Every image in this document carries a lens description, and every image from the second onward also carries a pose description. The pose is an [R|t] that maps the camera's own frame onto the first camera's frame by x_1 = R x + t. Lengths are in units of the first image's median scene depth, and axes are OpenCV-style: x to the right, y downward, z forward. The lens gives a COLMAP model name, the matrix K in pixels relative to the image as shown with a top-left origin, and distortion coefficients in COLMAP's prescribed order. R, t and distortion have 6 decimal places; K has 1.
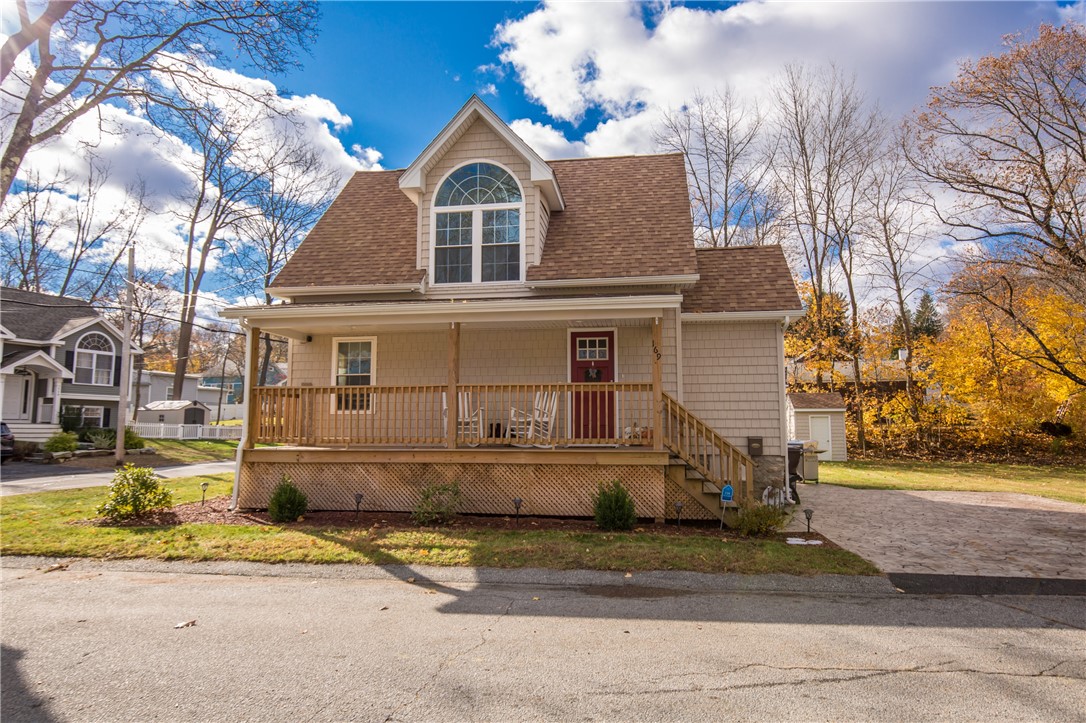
lens RADIAL K [[691.8, 0, 543.0], [0, 691.8, 361.5], [0, 0, 1]] dist [-0.001453, -0.000336]
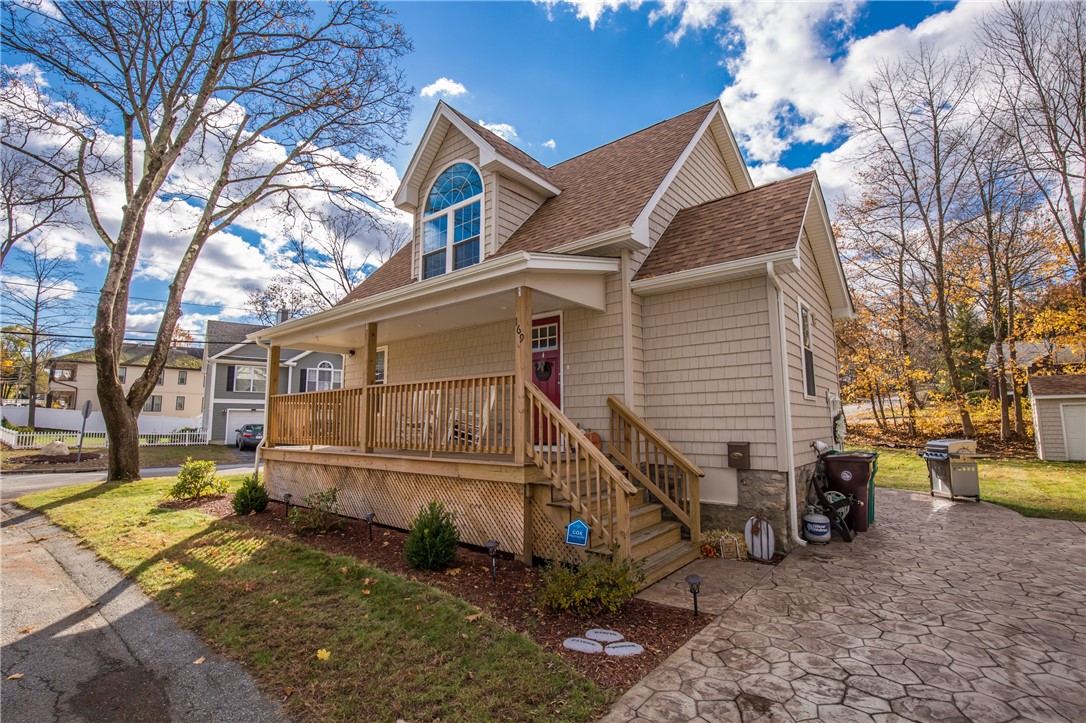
lens RADIAL K [[499.1, 0, 543.4], [0, 499.1, 363.9], [0, 0, 1]] dist [-0.033692, 0.005476]
pose [[0.871272, -0.065857, -0.486361, 0.377114], [0.053047, 0.997787, -0.040079, 0.039324], [0.487925, 0.009120, 0.872838, 0.462439]]
